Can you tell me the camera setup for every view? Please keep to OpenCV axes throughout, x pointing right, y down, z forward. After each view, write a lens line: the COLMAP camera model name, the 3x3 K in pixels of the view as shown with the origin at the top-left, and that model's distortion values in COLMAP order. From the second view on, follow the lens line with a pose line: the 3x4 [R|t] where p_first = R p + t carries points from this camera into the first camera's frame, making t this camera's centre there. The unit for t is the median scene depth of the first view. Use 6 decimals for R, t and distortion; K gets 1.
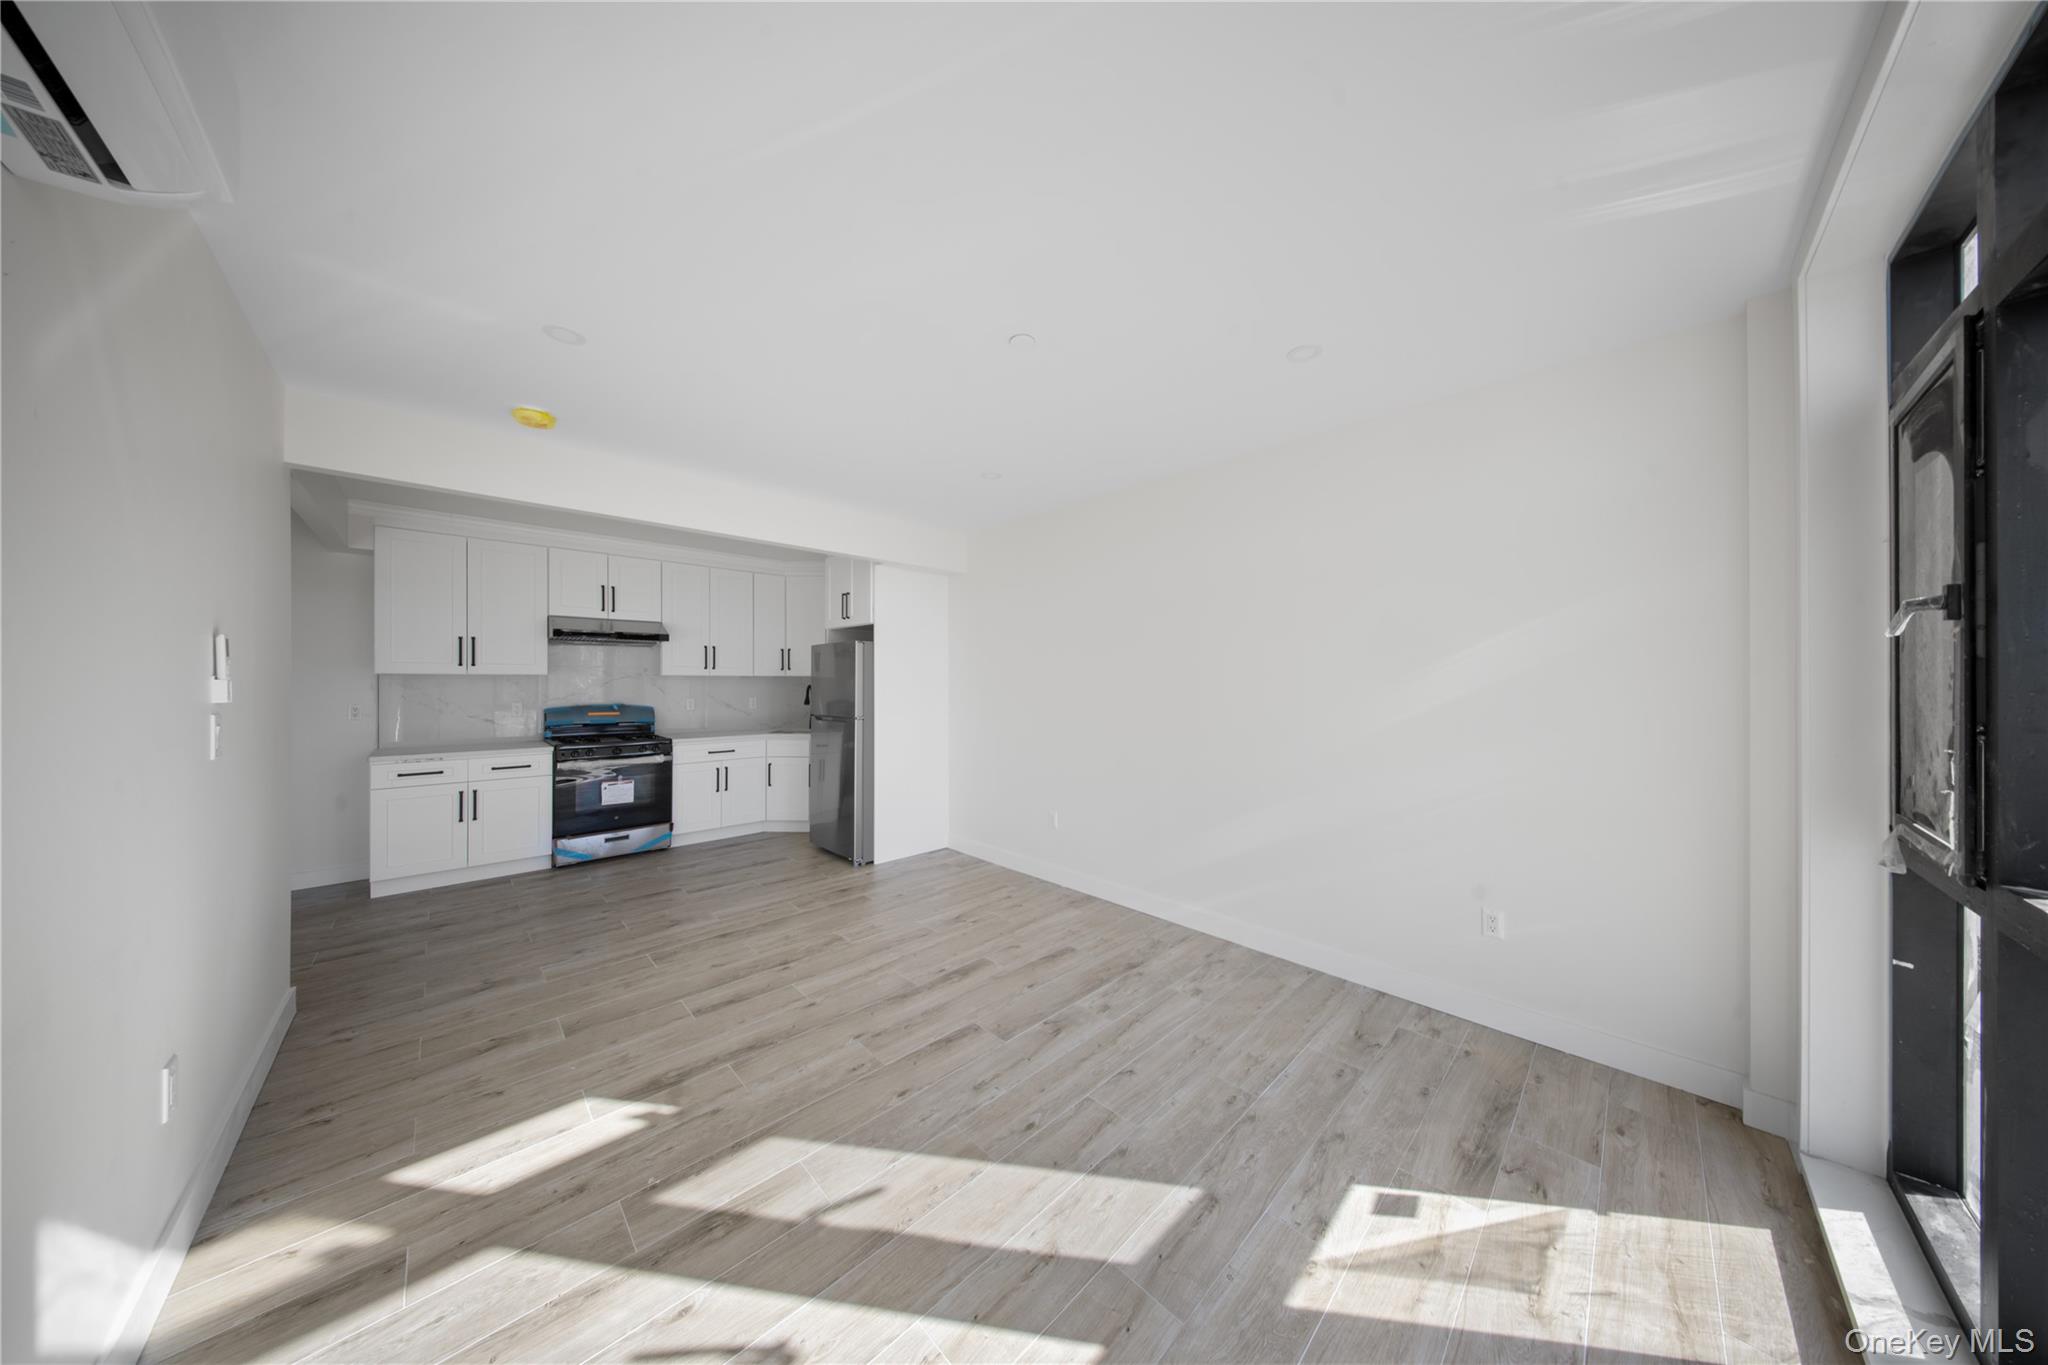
lens RADIAL K [[606.2, 0, 1017.4], [0, 606.2, 683.0], [0, 0, 1]] dist [-0.001544, -0.000572]
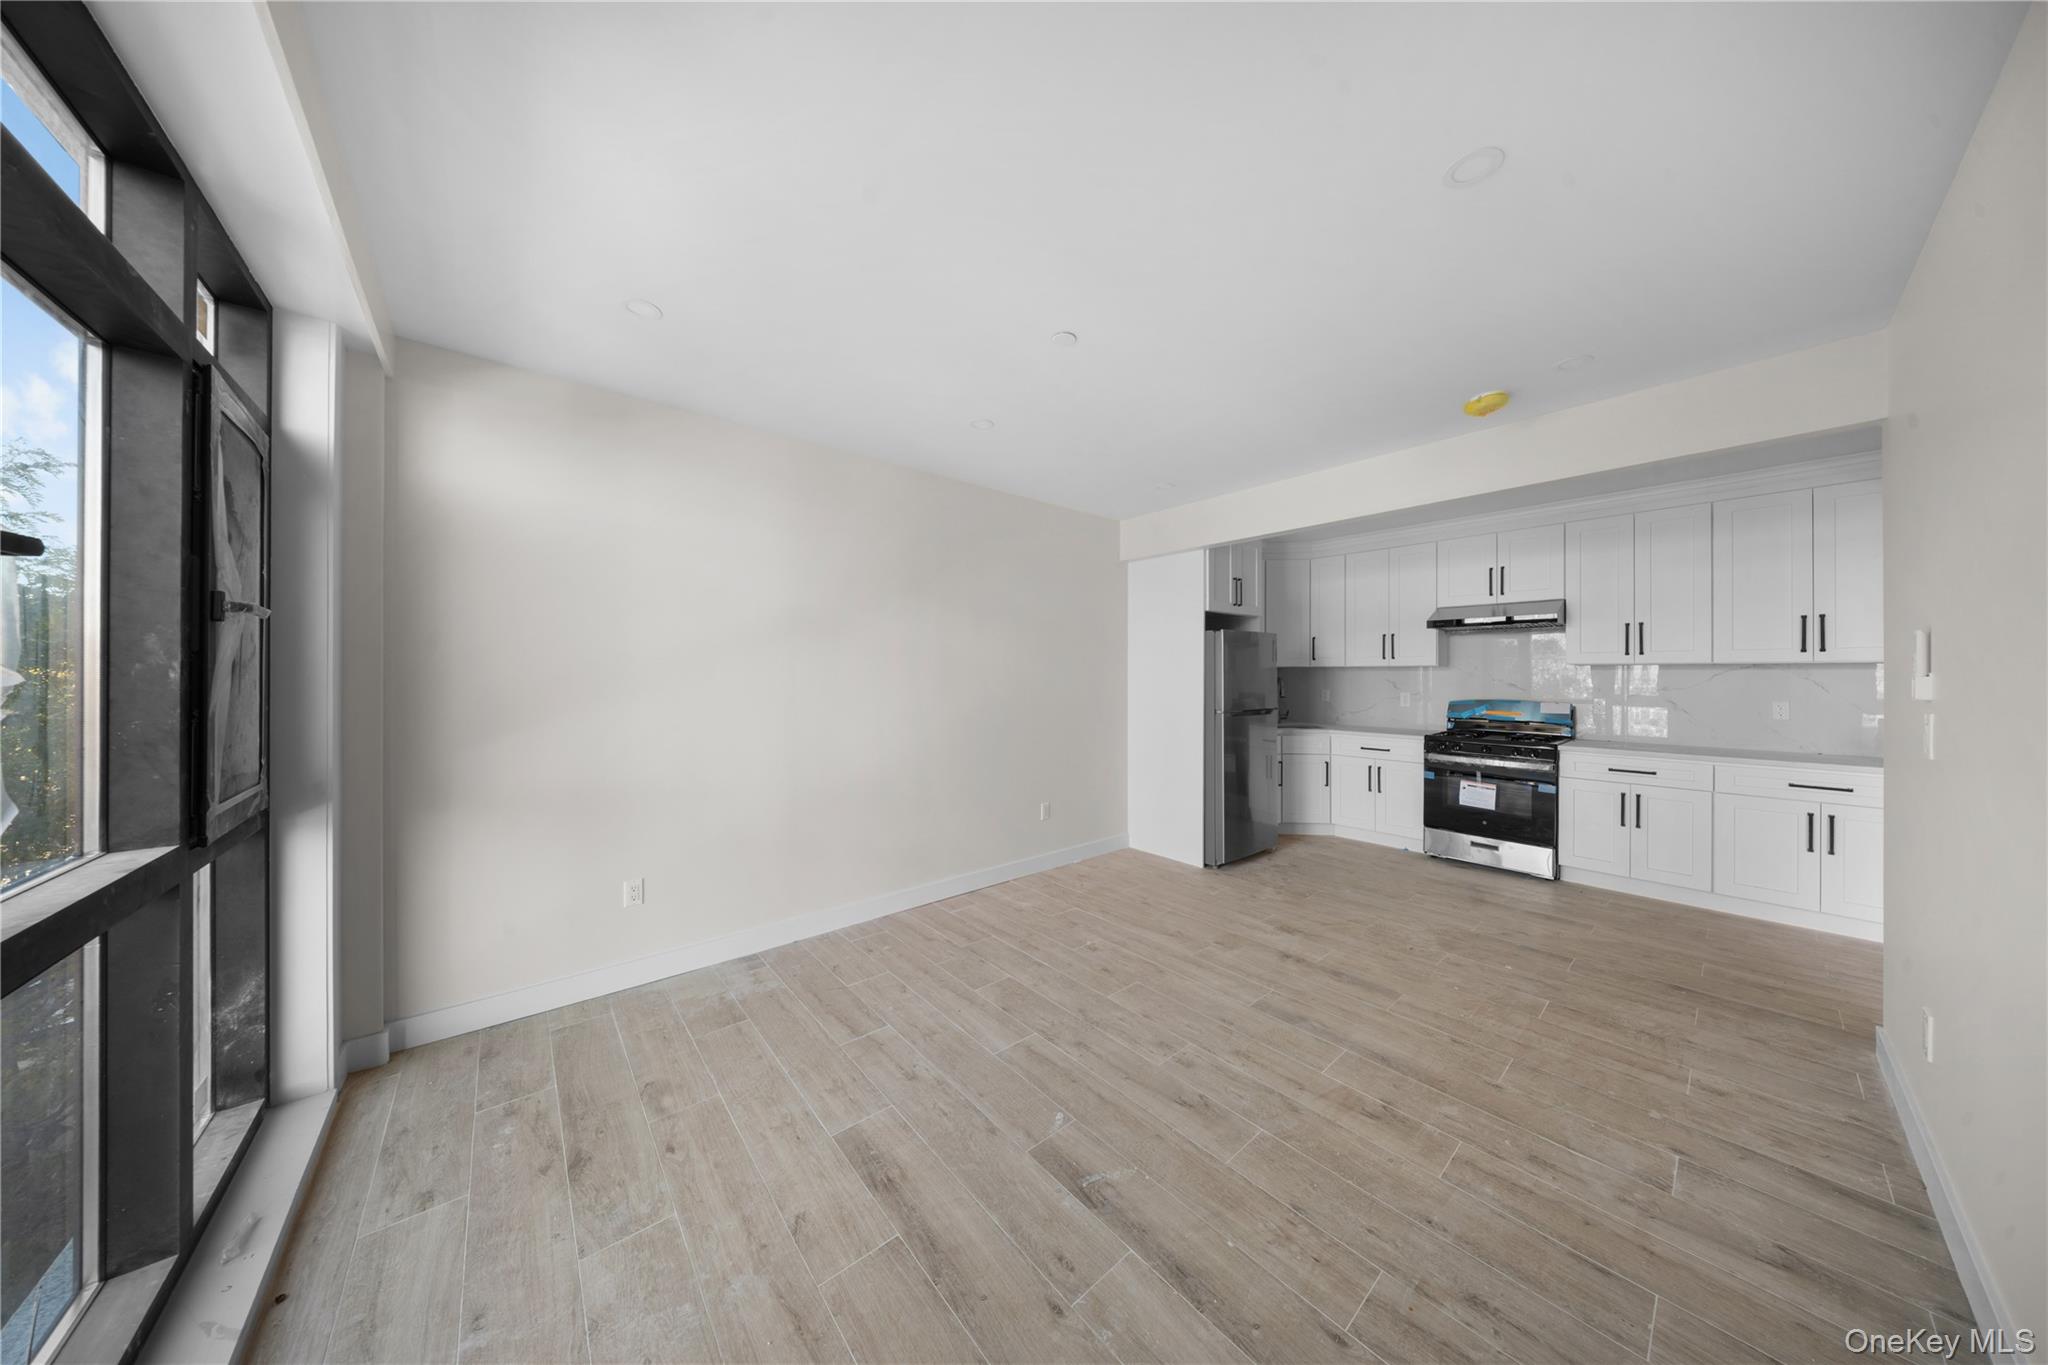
lens RADIAL K [[606.2, 0, 1023.4], [0, 606.2, 674.3], [0, 0, 1]] dist [-0.001544, -0.000572]
pose [[-0.062117, 0.002469, -0.998066, 0.285175], [-0.001597, 0.999995, 0.002573, -0.001711], [0.998068, 0.001753, -0.062113, 0.361888]]
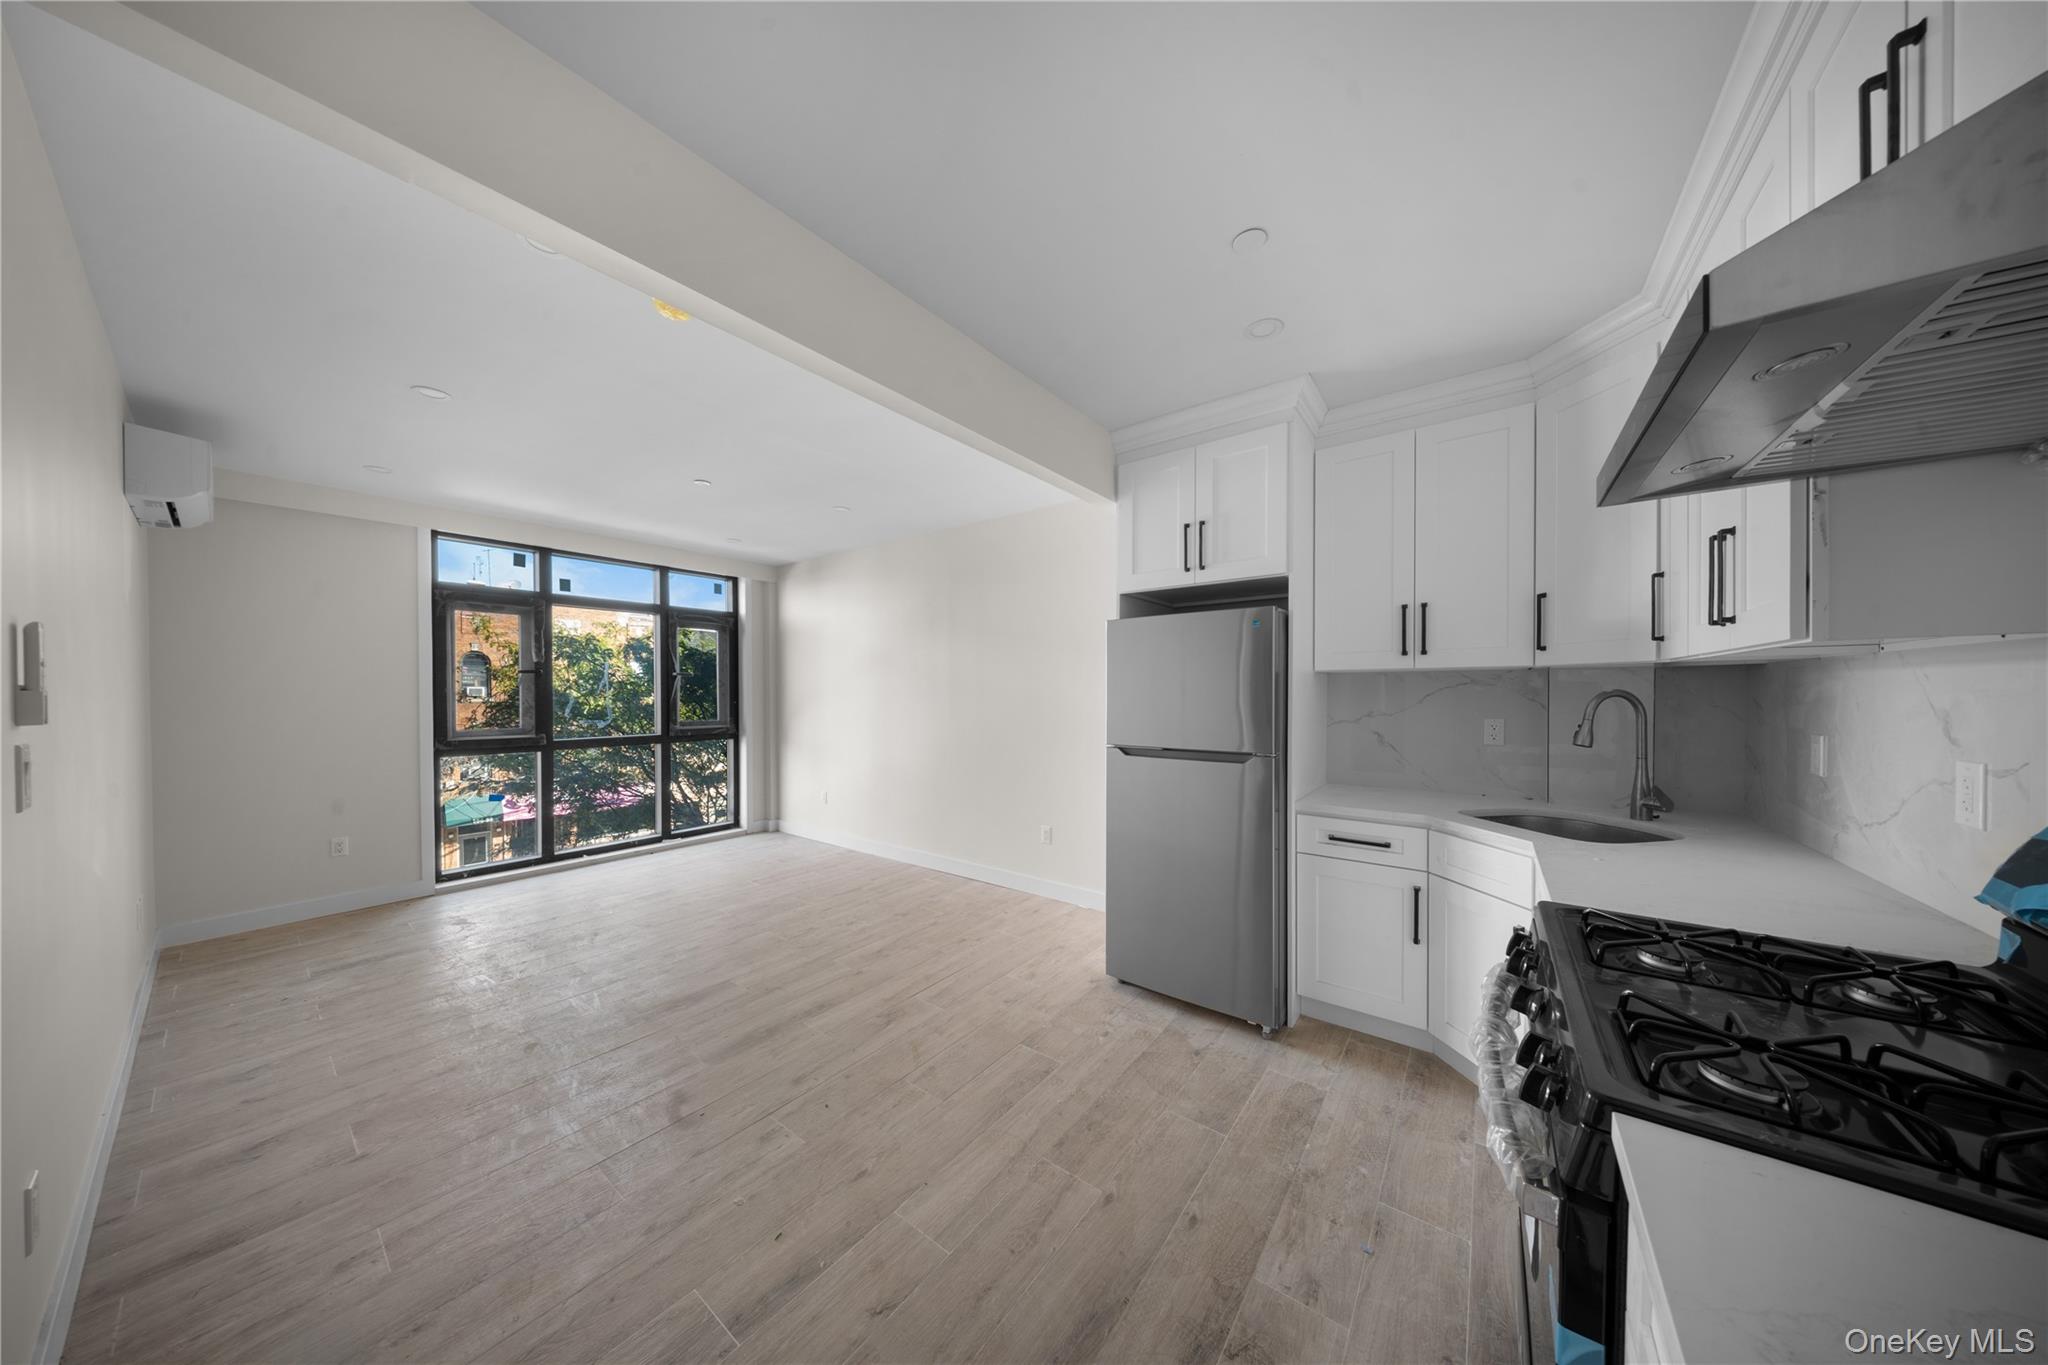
lens RADIAL K [[606.2, 0, 1030.8], [0, 606.2, 698.5], [0, 0, 1]] dist [-0.001544, -0.000572]
pose [[-0.986626, 0.007544, -0.162824, -0.444550], [0.005438, 0.999896, 0.013375, 0.001543], [0.162908, 0.012311, -0.986564, 1.157366]]
